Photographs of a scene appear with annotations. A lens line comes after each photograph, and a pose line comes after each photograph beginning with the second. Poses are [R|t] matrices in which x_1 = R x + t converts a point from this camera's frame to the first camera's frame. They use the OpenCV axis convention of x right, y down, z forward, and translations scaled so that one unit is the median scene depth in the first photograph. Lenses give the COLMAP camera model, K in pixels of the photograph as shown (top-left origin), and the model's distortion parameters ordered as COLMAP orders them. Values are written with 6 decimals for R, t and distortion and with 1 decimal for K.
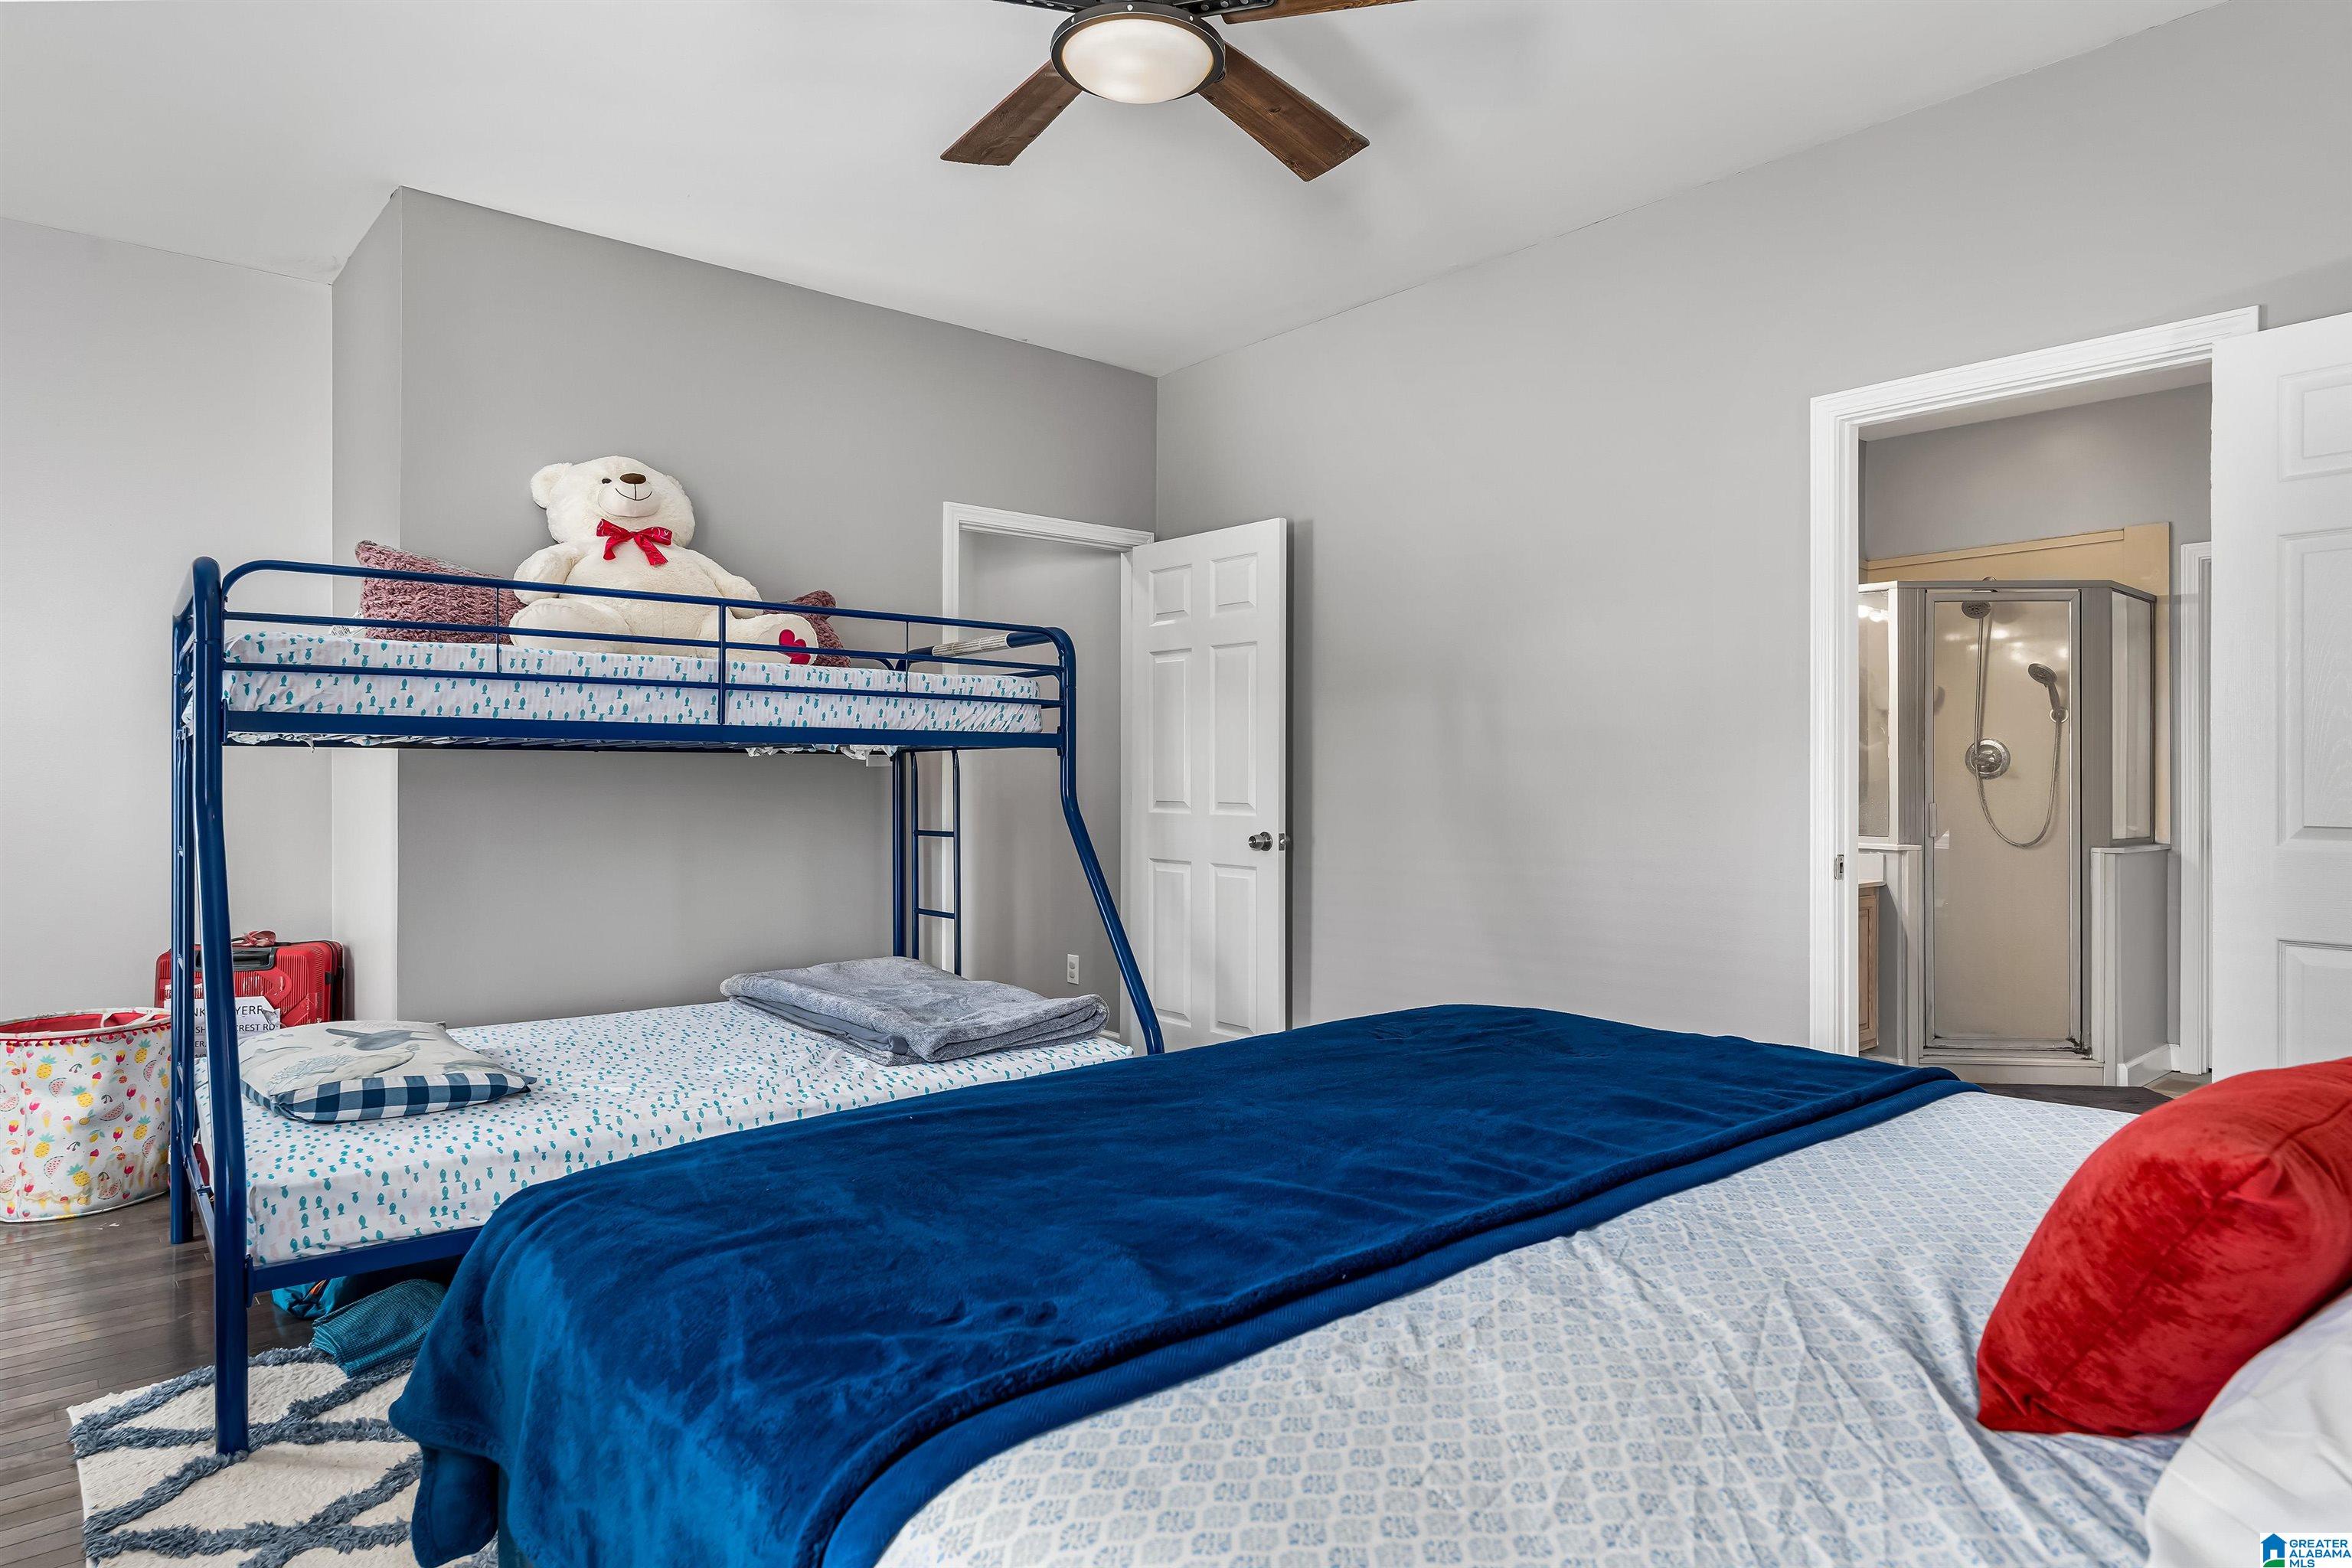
lens RADIAL K [[1331.2, 0, 1173.7], [0, 1331.2, 784.6], [0, 0, 1]] dist [-0.003071, 0.000022]
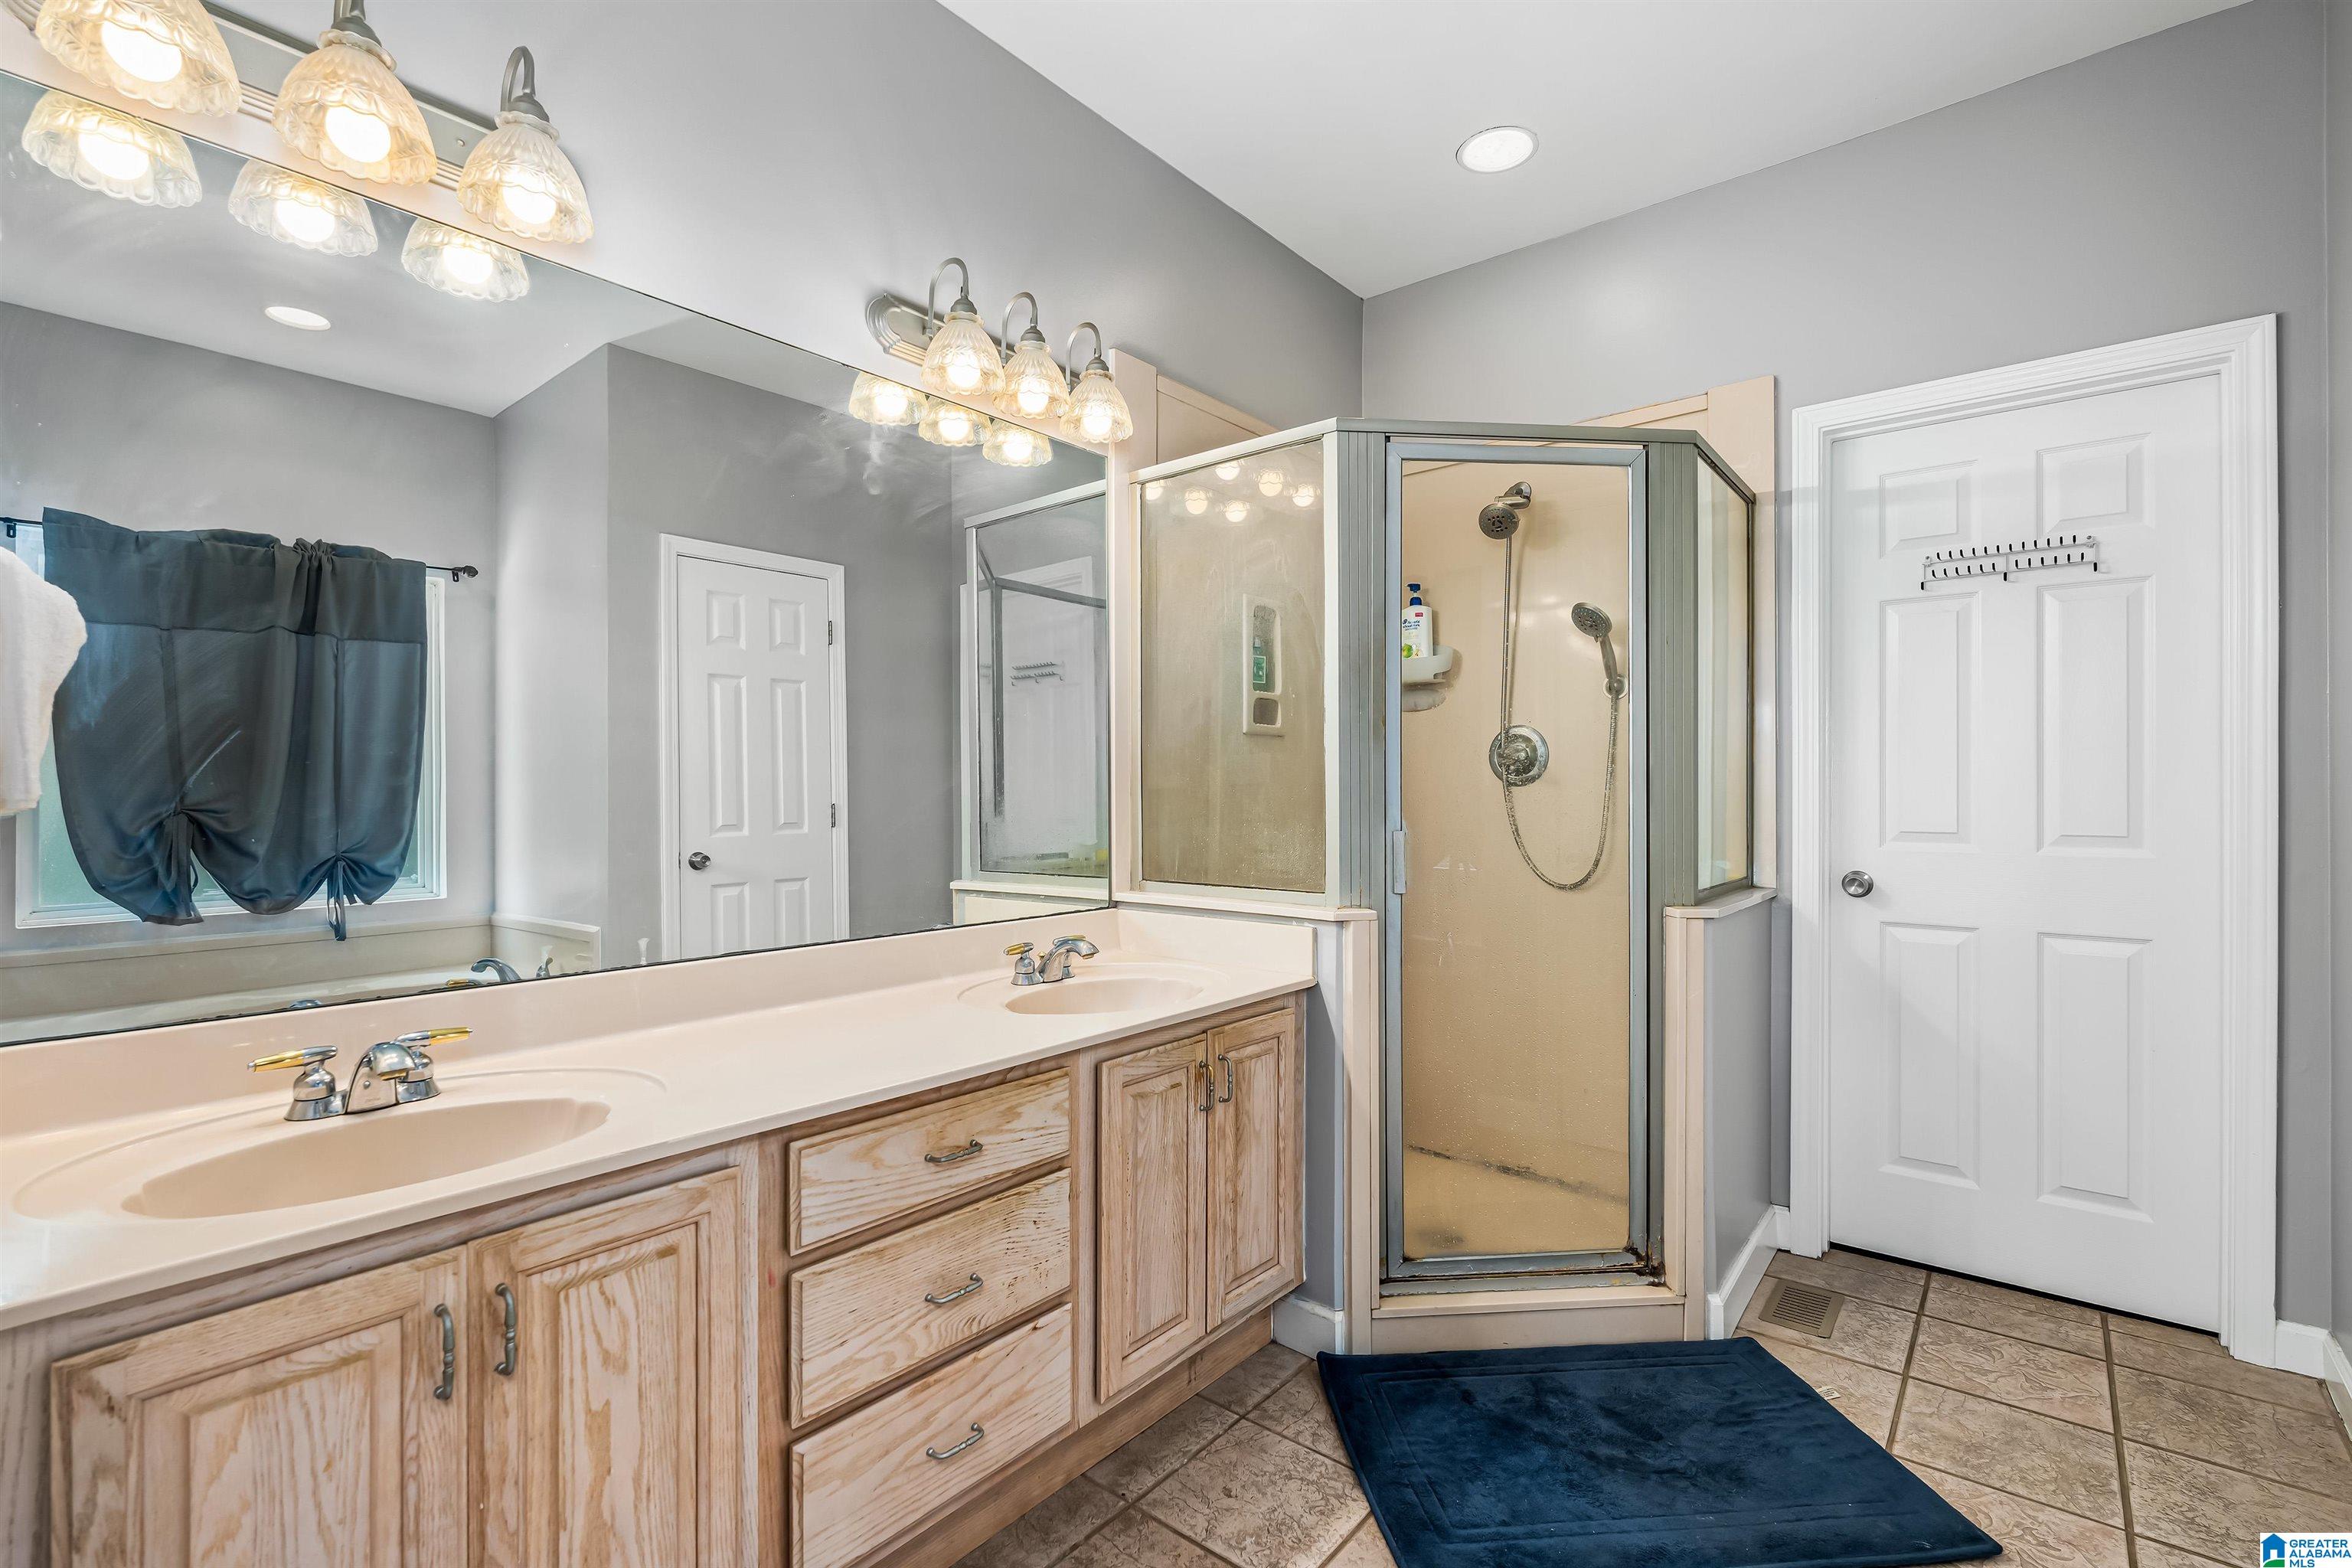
lens RADIAL K [[1051.6, 0, 1172.5], [0, 1051.6, 791.9], [0, 0, 1]] dist [0.002817, -0.000231]
pose [[0.984238, -0.003801, 0.176810, 0.386266], [0.003065, 0.999985, 0.004436, -0.004124], [-0.176824, -0.003824, 0.984235, 0.568003]]
